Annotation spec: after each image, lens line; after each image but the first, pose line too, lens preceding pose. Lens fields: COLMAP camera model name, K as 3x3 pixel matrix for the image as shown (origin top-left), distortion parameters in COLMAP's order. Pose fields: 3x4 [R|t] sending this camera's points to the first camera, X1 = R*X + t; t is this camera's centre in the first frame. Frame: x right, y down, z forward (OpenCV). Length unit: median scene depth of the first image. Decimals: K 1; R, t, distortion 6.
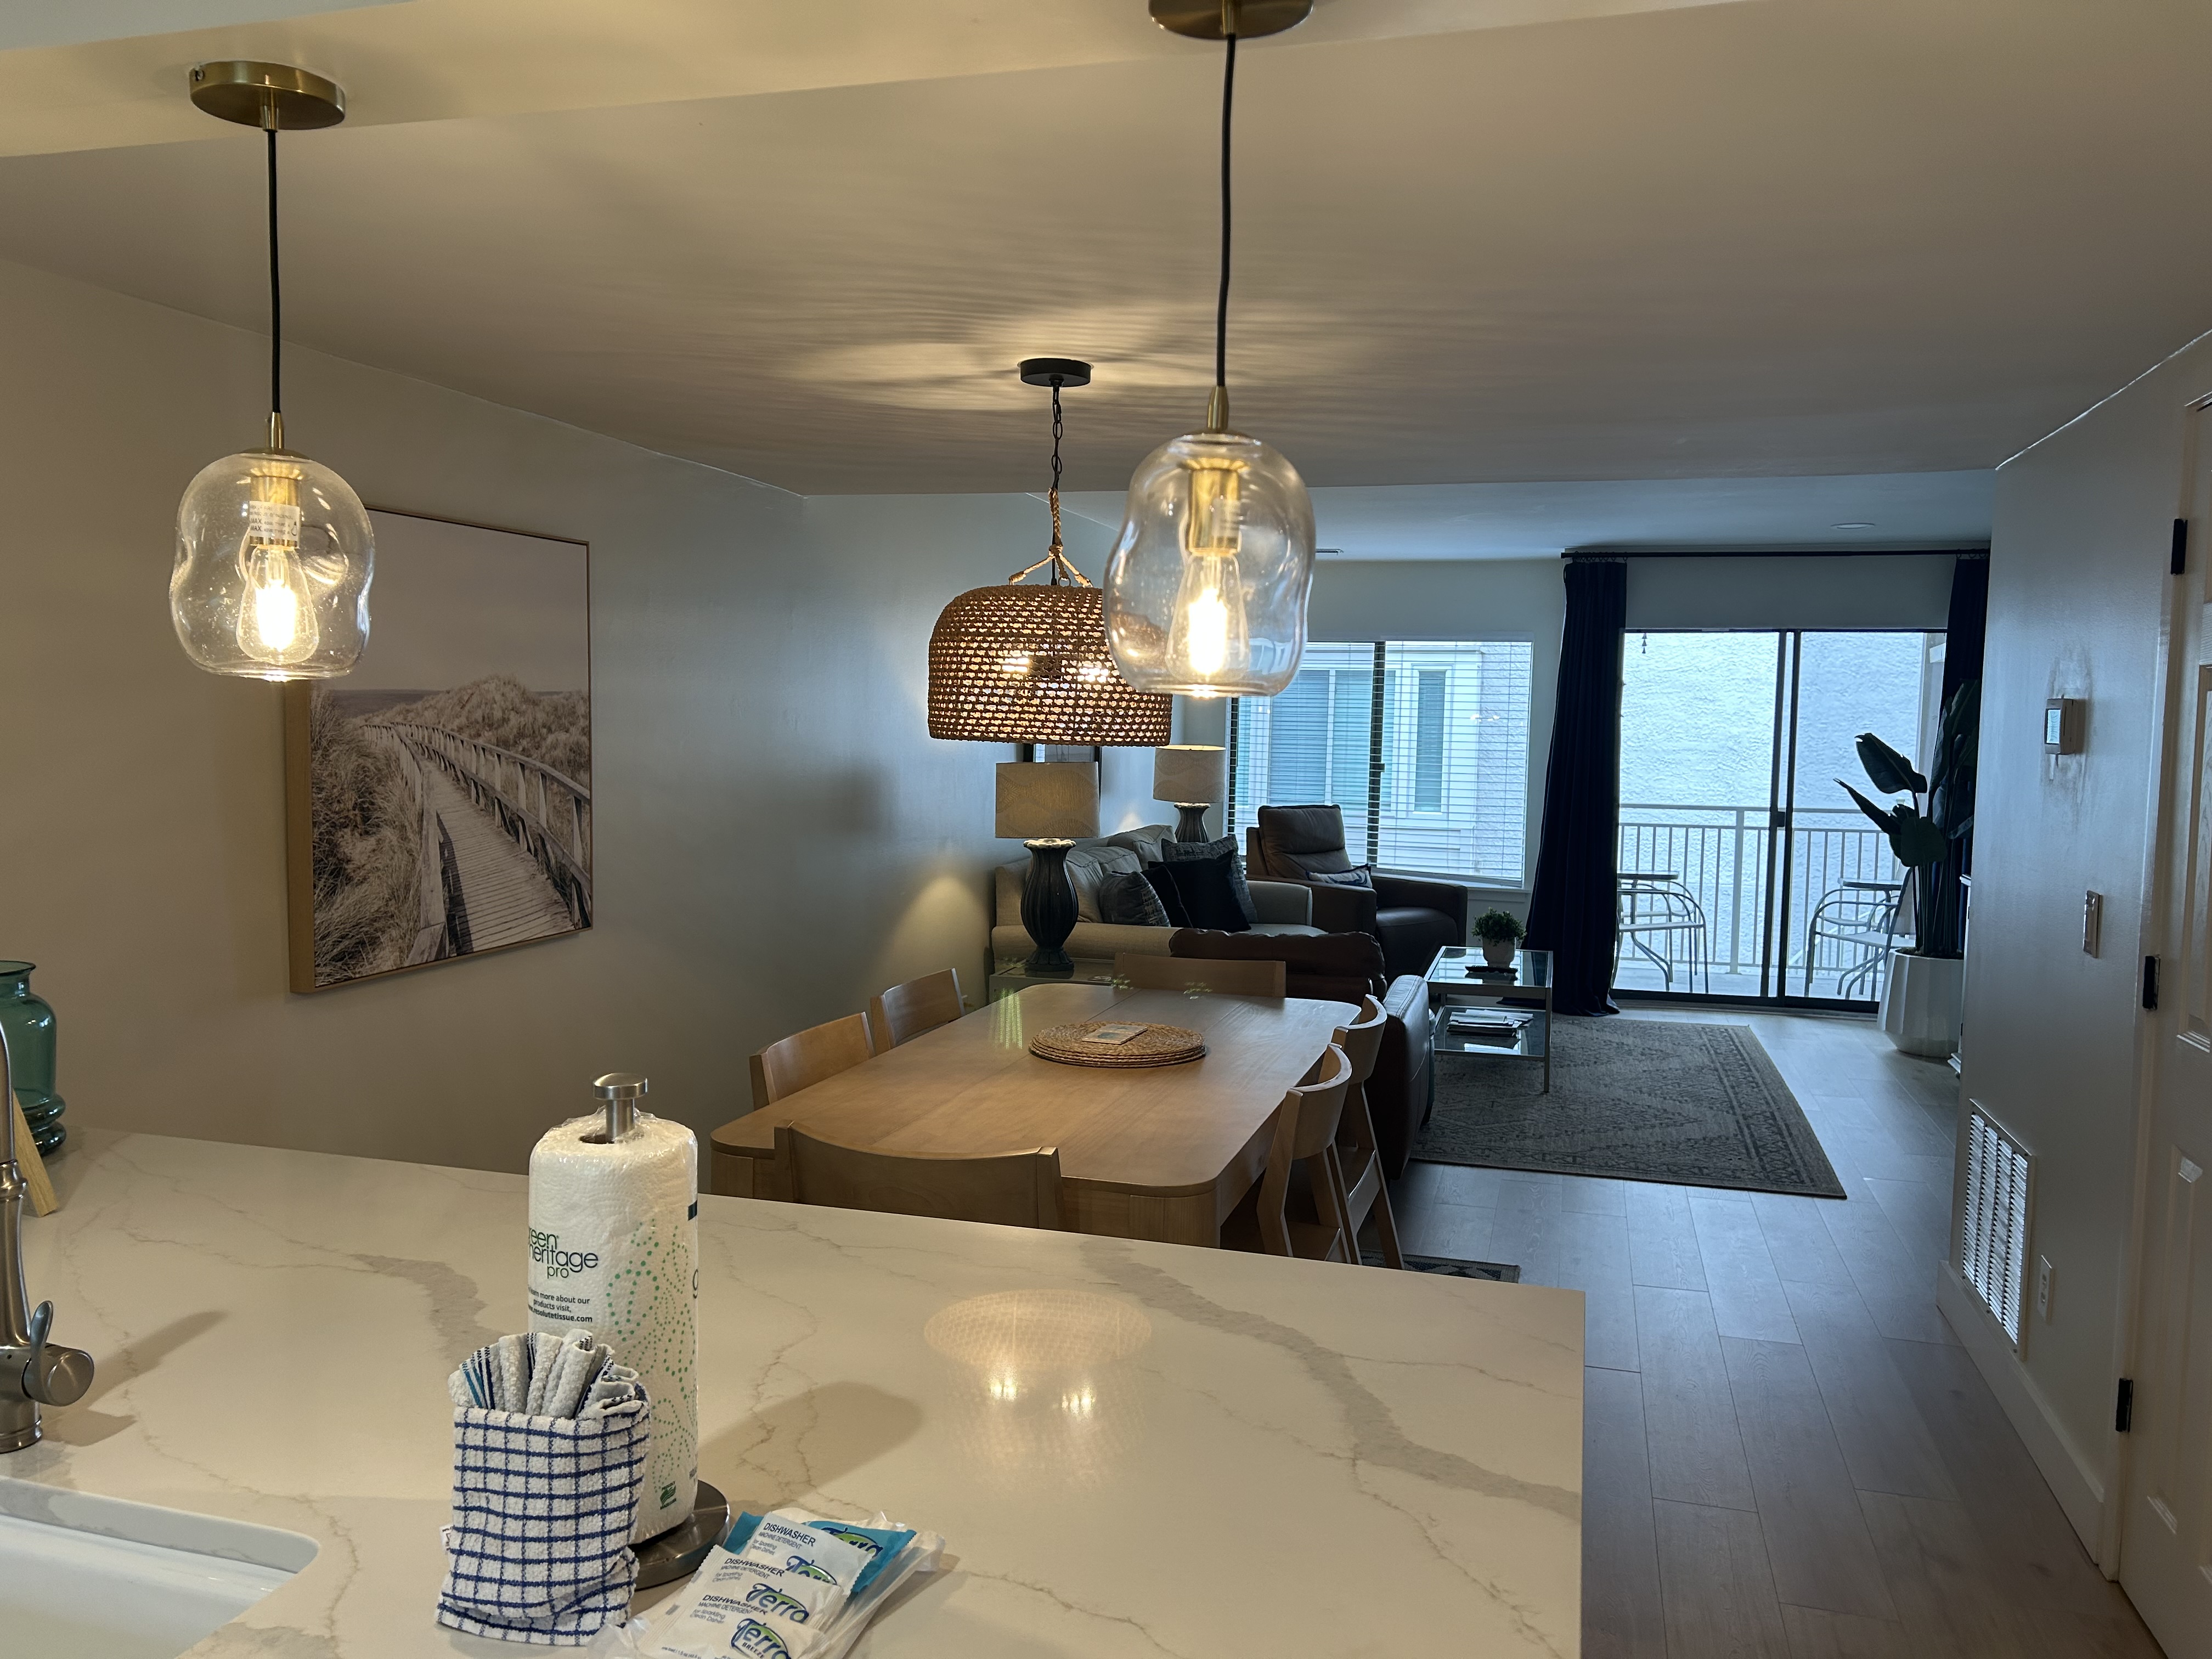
lens RADIAL K [[1650.1, 0, 1108.6], [0, 1650.1, 840.2], [0, 0, 1]] dist [0.064529, -0.079831]
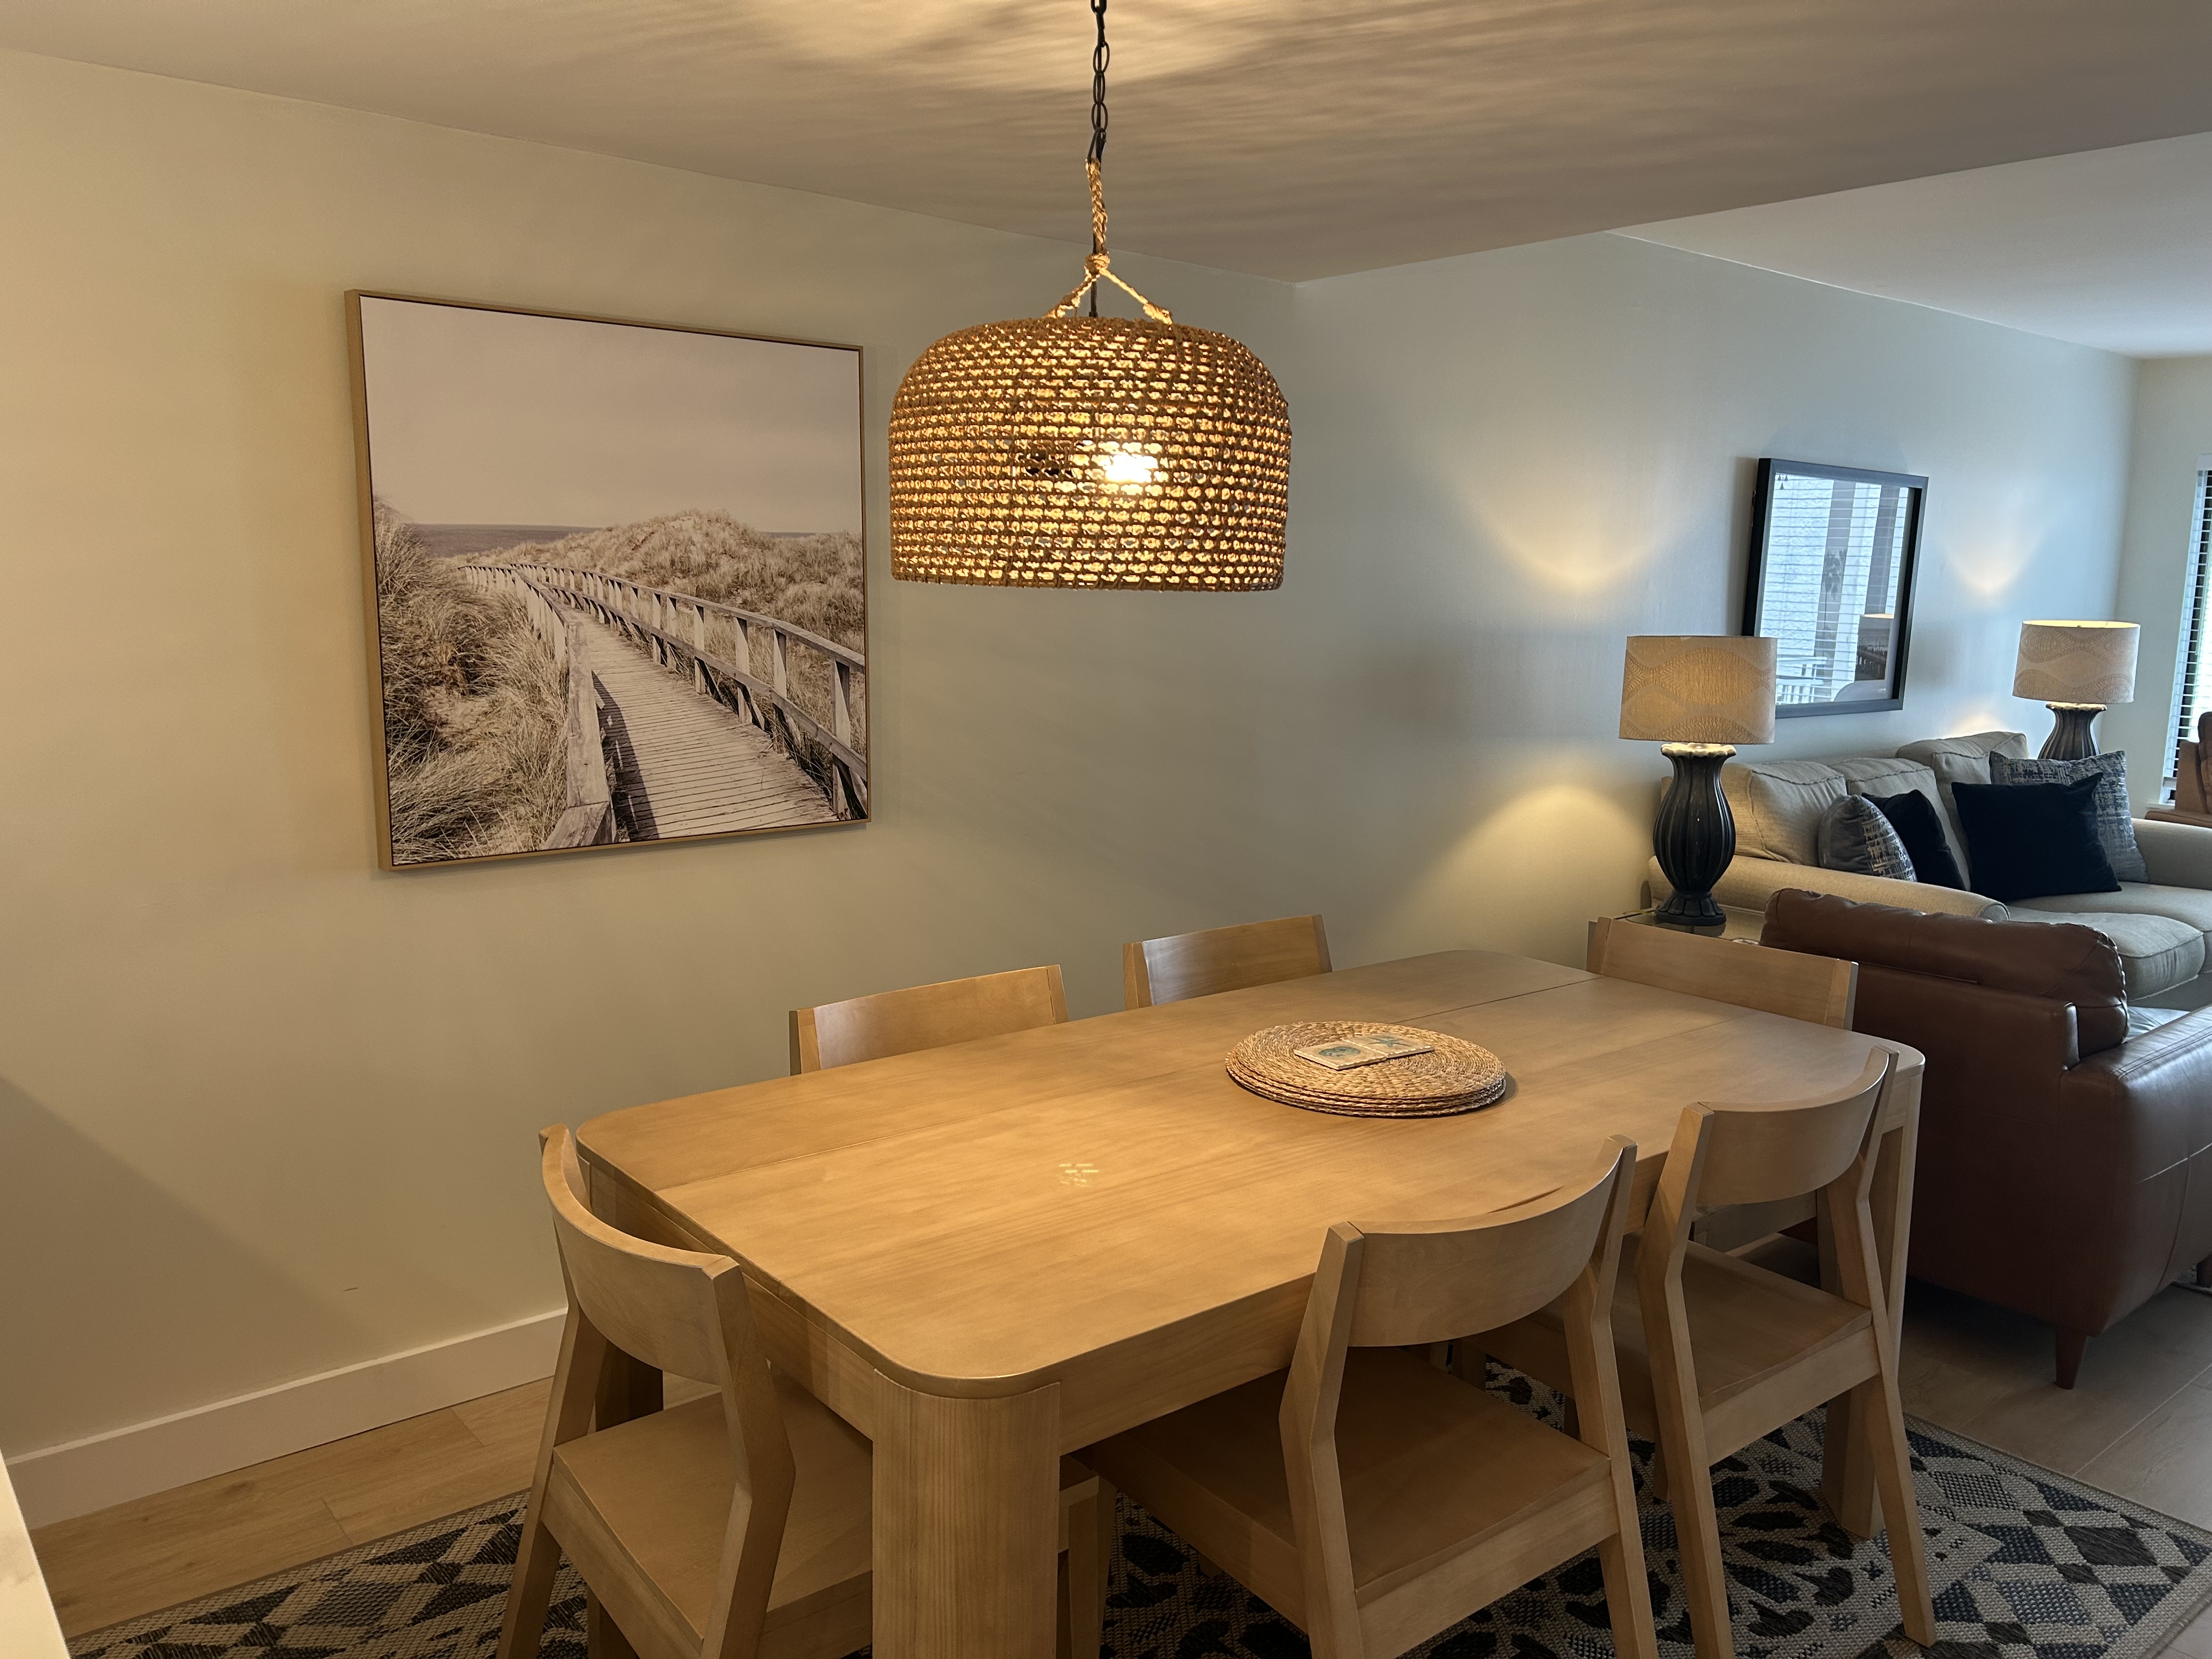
lens RADIAL K [[1639.5, 0, 1114.8], [0, 1639.5, 835.8], [0, 0, 1]] dist [0.093062, -0.107623]
pose [[0.824265, 0.084565, -0.559854, 0.298674], [-0.046195, 0.995531, 0.082362, -0.015641], [0.564317, -0.042025, 0.824488, 0.448988]]
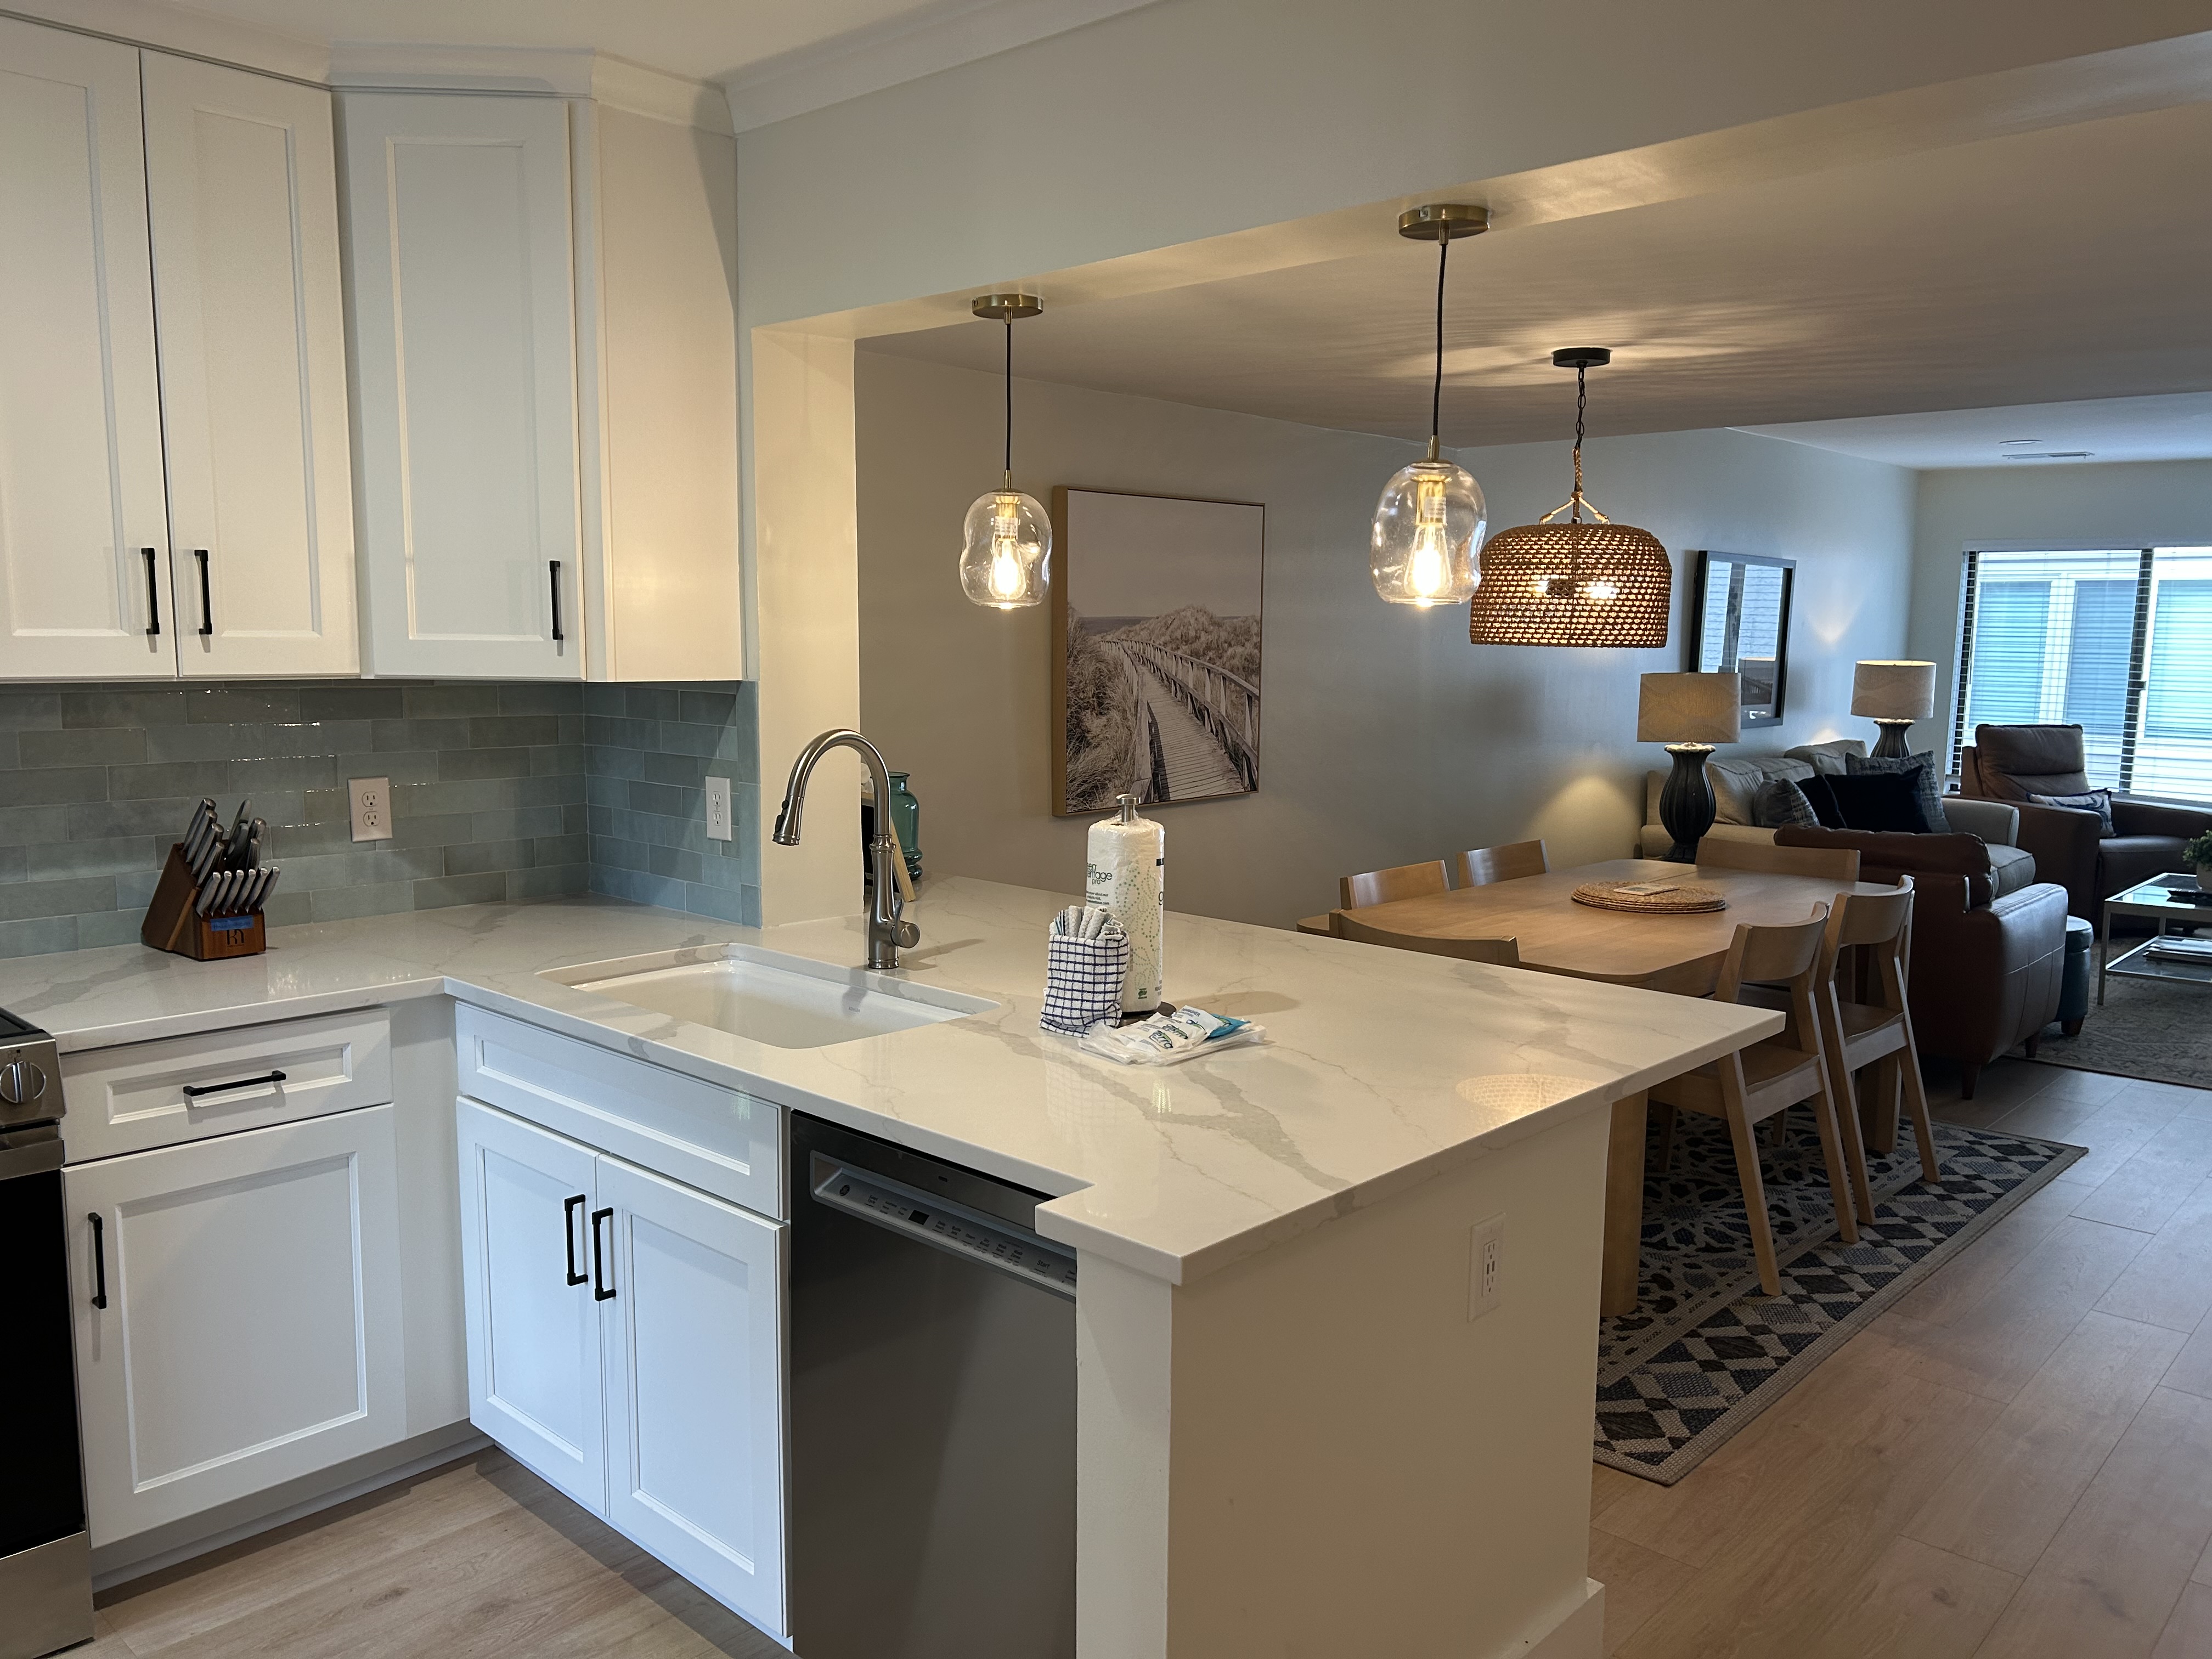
lens RADIAL K [[1634.5, 0, 1077.2], [0, 1634.5, 860.2], [0, 0, 1]] dist [0.083959, -0.108318]
pose [[0.884342, 0.052714, -0.463854, 0.211623], [-0.026975, 0.997714, 0.061954, 0.034572], [0.466059, -0.042276, 0.883743, -0.295995]]
